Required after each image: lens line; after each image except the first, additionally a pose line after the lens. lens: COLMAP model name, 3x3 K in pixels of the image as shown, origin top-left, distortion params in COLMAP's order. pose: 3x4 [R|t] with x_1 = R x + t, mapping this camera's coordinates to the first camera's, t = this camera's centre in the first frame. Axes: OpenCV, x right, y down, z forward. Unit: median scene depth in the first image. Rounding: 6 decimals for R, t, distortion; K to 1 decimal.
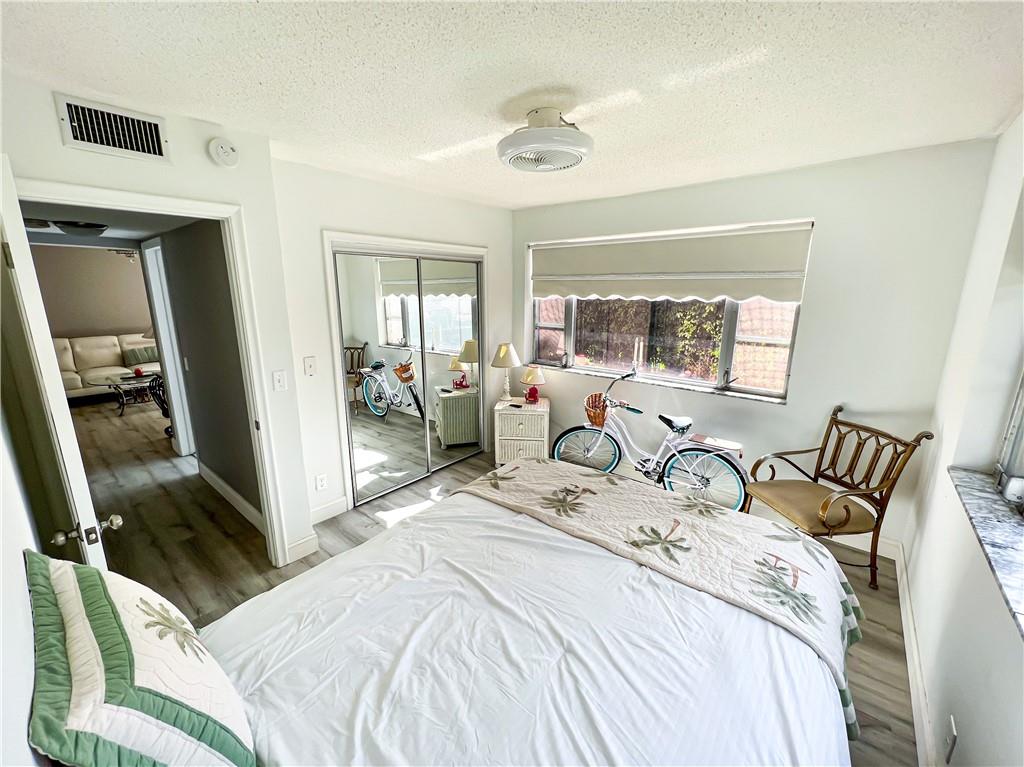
lens RADIAL K [[415.8, 0, 510.3], [0, 415.8, 382.1], [0, 0, 1]] dist [0.000549, 0.000086]
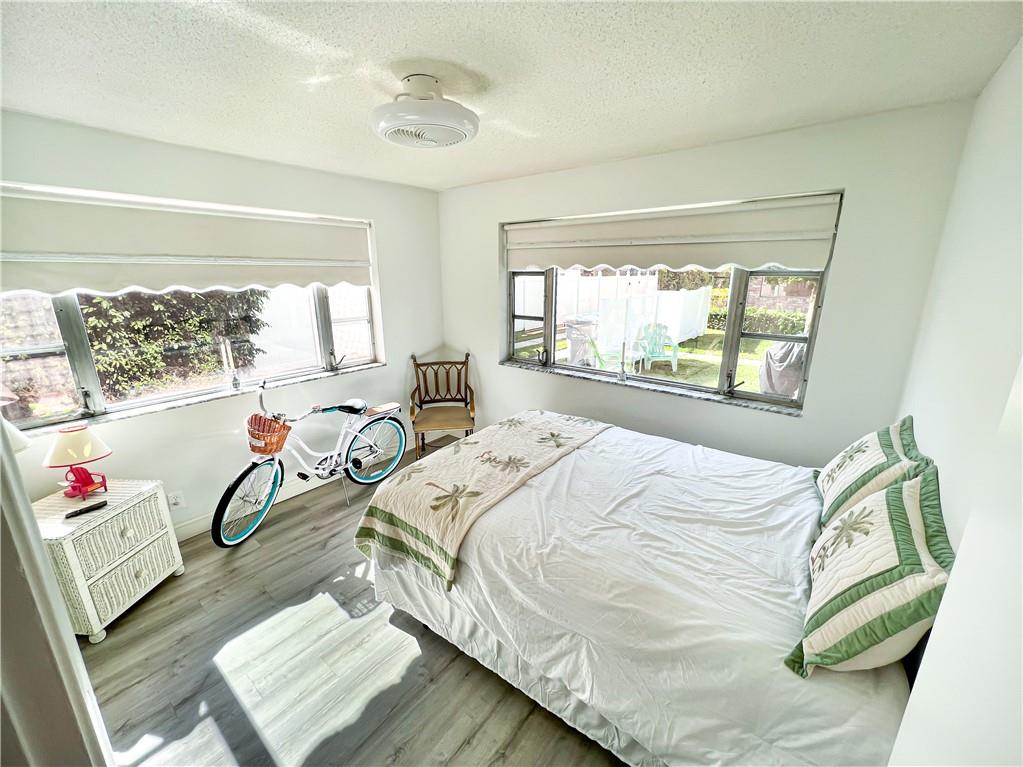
lens RADIAL K [[415.4, 0, 504.8], [0, 415.4, 382.2], [0, 0, 1]] dist [0.000549, 0.000086]
pose [[-0.020768, -0.258064, 0.965905, -0.657914], [0.222229, 0.940753, 0.256122, -0.156126], [-0.974773, 0.219971, 0.037812, 0.648260]]
